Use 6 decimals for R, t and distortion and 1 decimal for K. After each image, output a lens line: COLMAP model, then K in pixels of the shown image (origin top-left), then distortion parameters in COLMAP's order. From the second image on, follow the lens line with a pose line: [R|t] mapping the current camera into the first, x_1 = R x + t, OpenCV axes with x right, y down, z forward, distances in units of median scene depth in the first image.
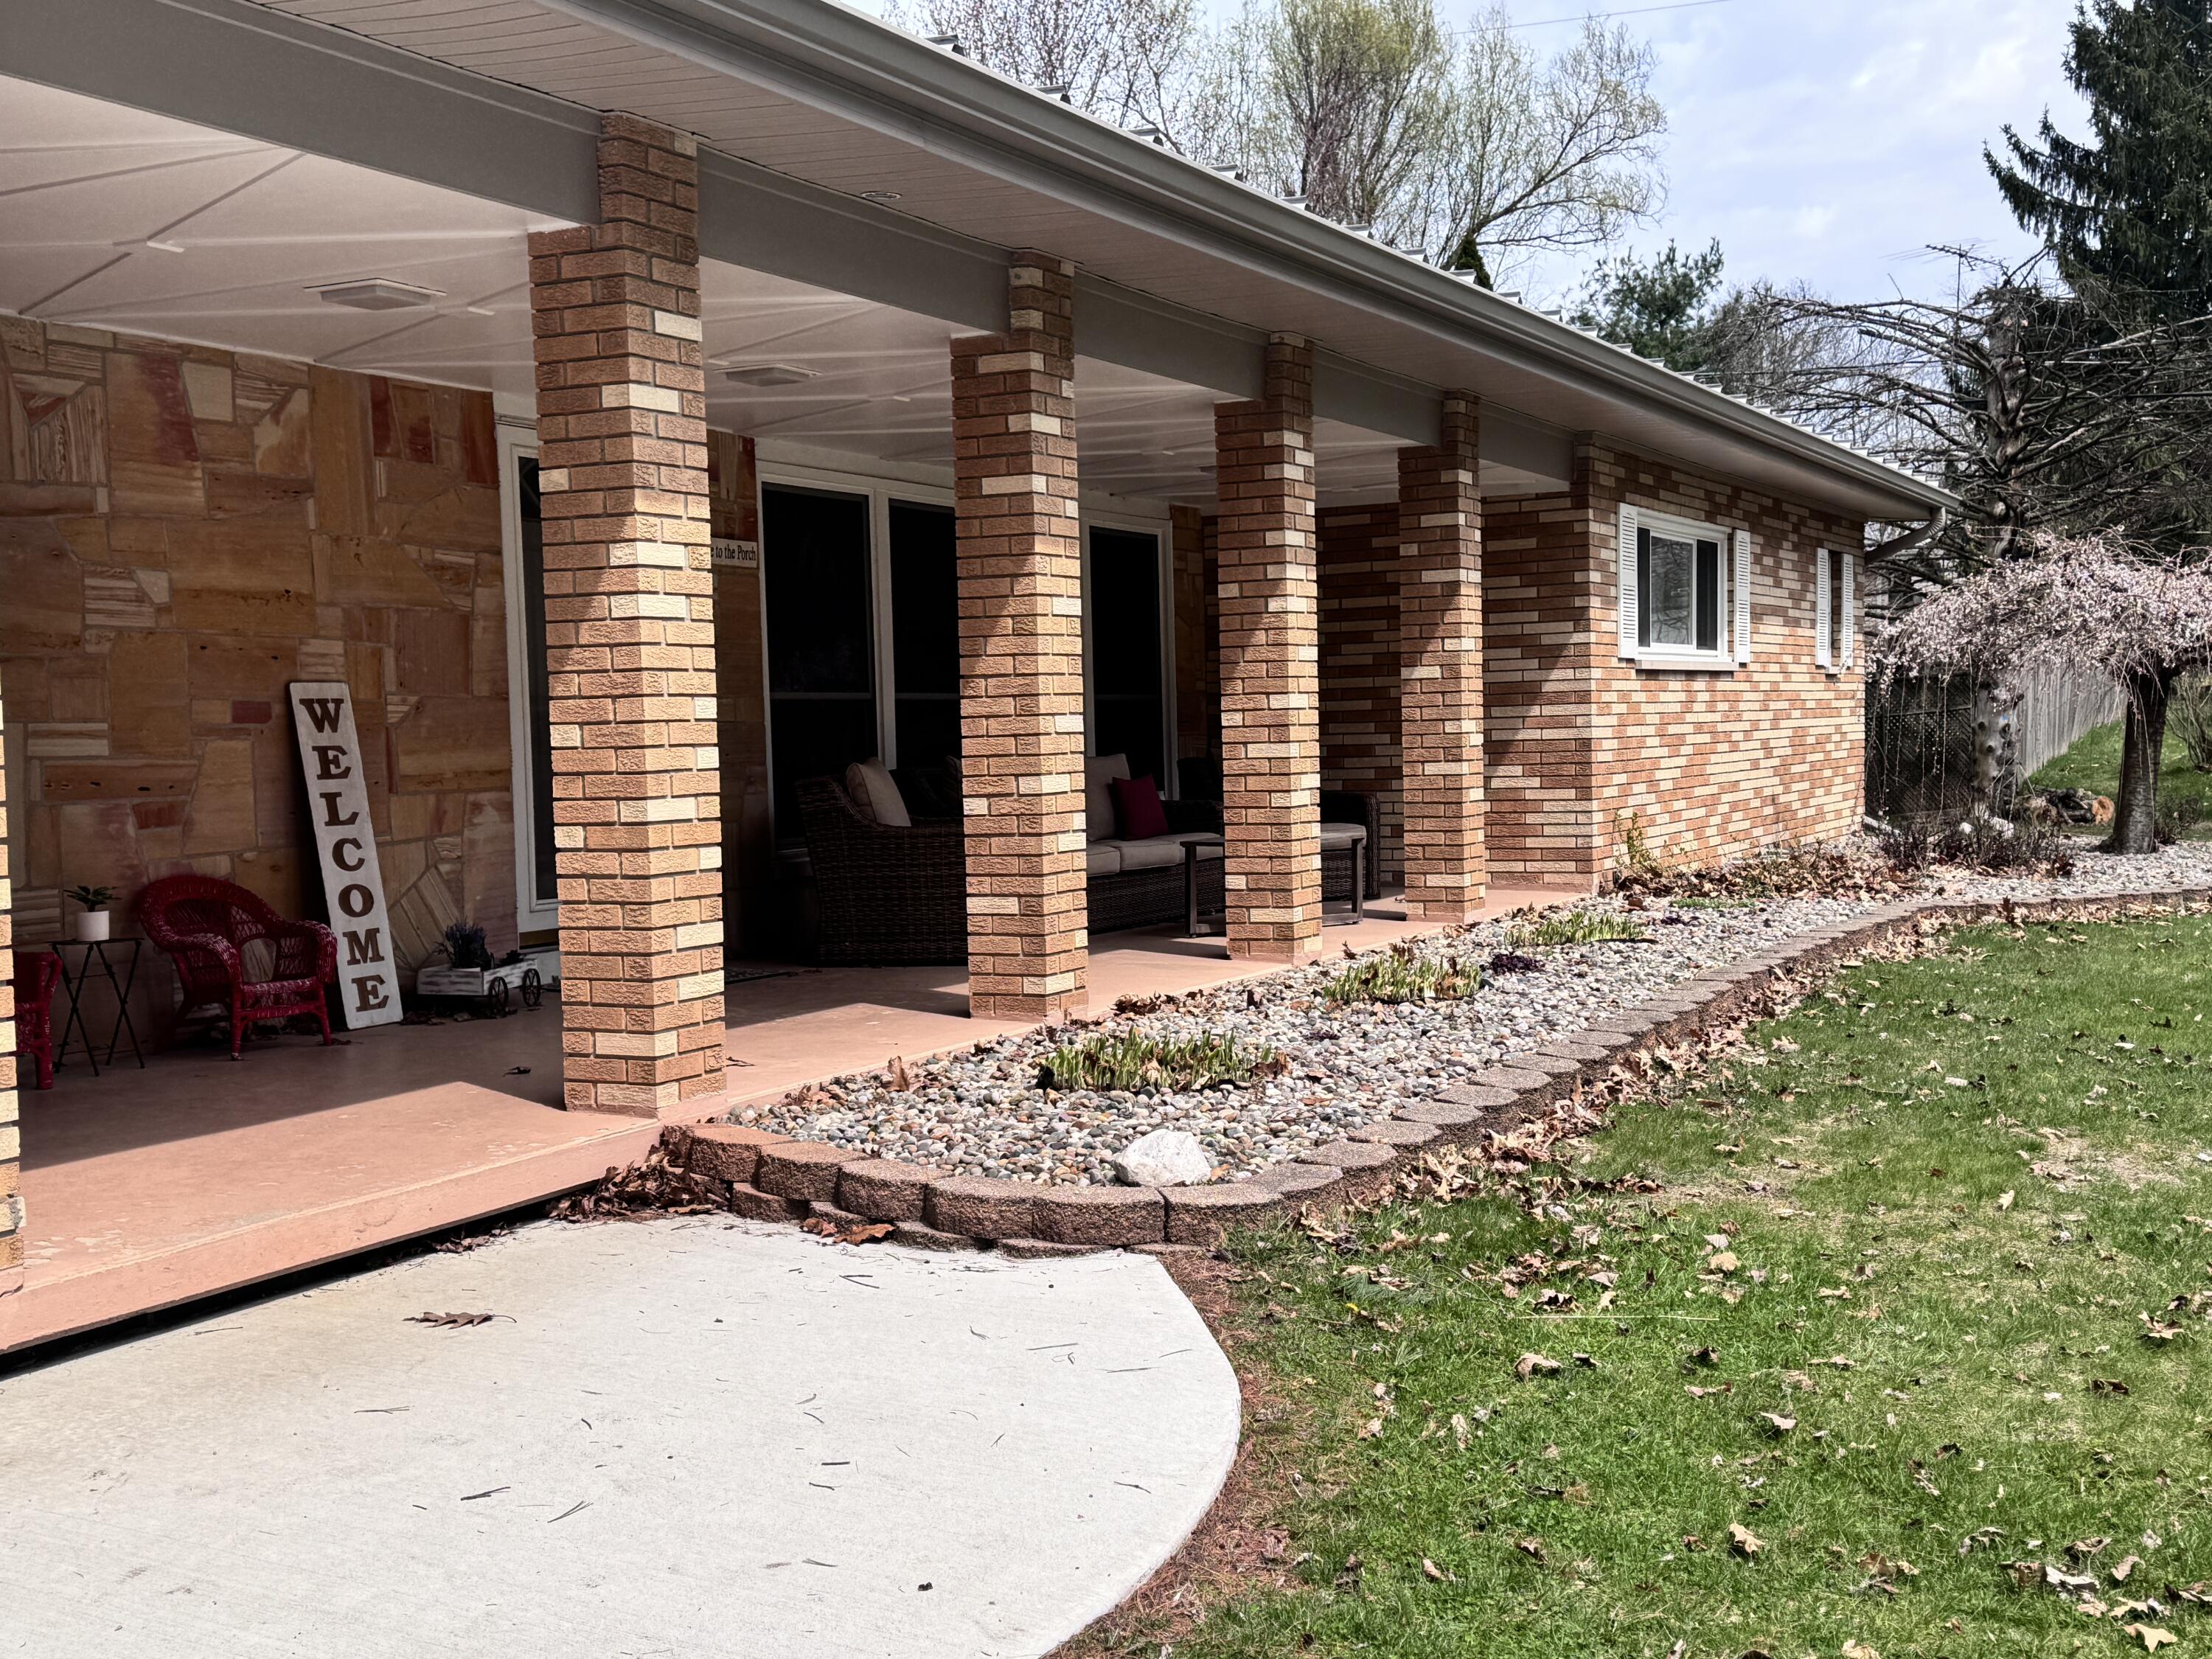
lens RADIAL K [[2540.9, 0, 1107.9], [0, 2540.9, 834.3], [0, 0, 1]] dist [0.083874, 0.000000]
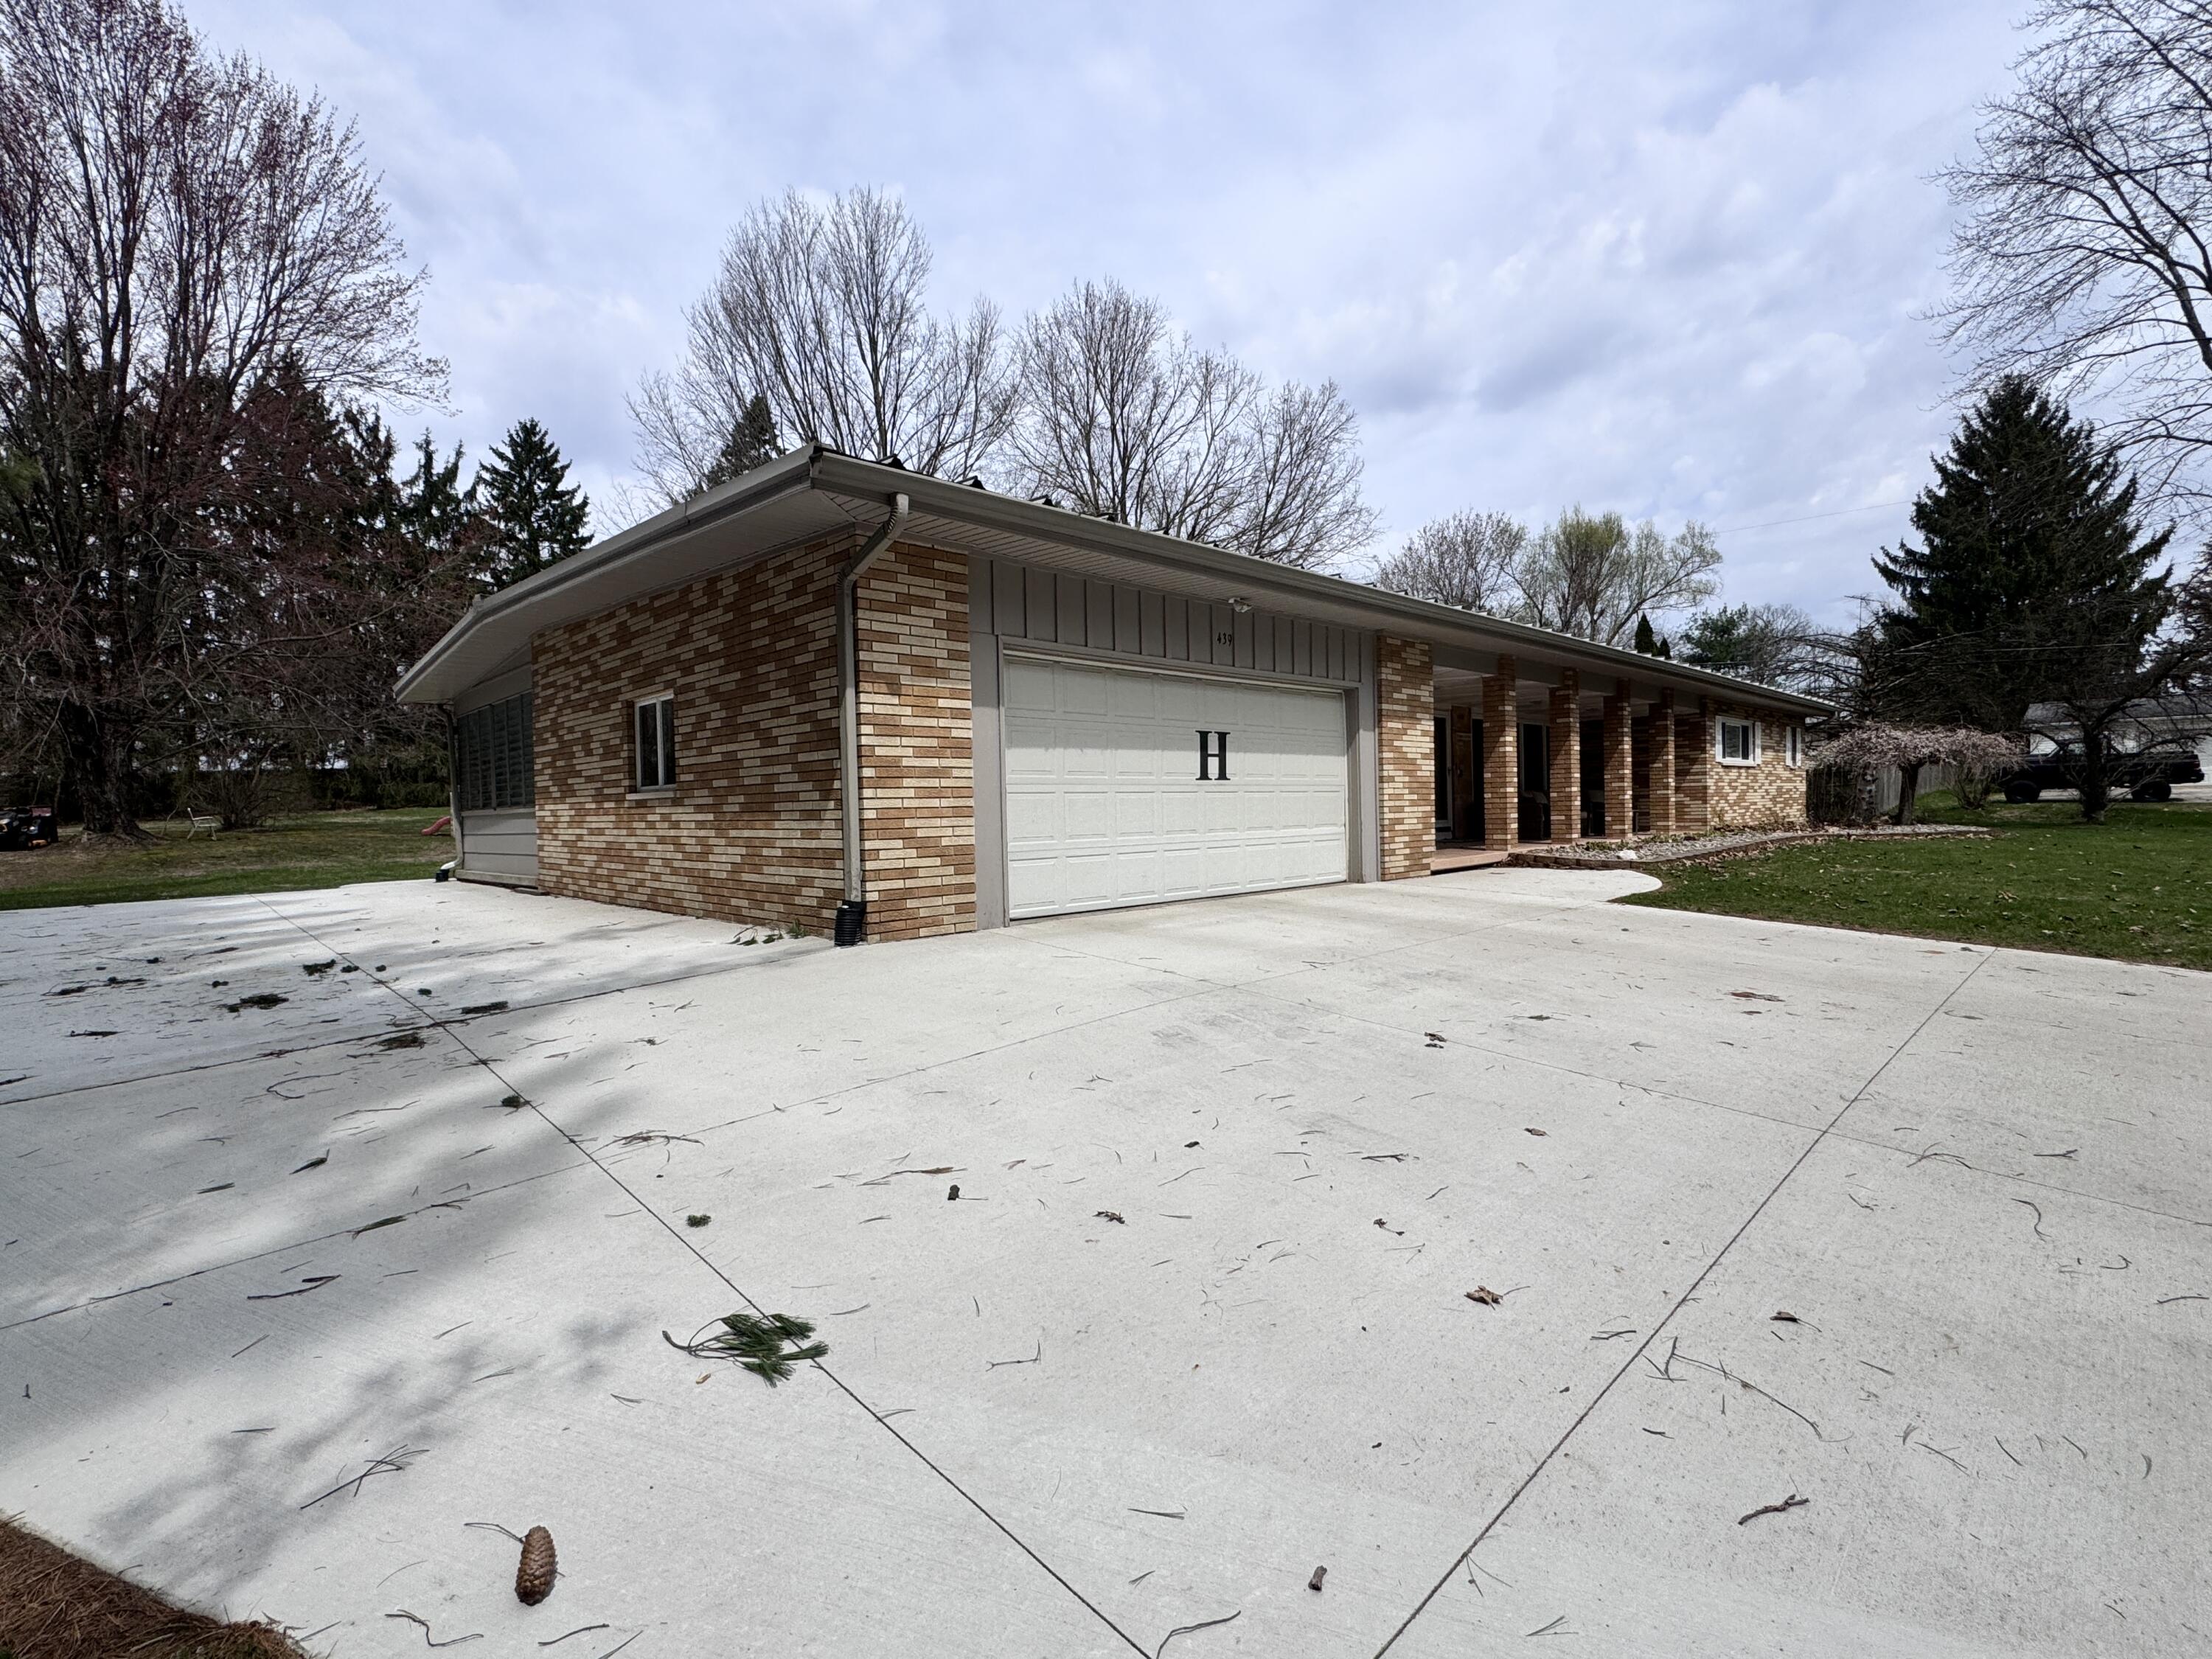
lens RADIAL K [[1012.5, 0, 1113.7], [0, 1012.5, 822.5], [0, 0, 1]] dist [0.001938, 0.000925]
pose [[0.948069, 0.005514, -0.318016, -0.120547], [-0.012822, 0.999699, -0.020894, 0.046219], [0.317805, 0.023886, 0.947855, -0.488275]]
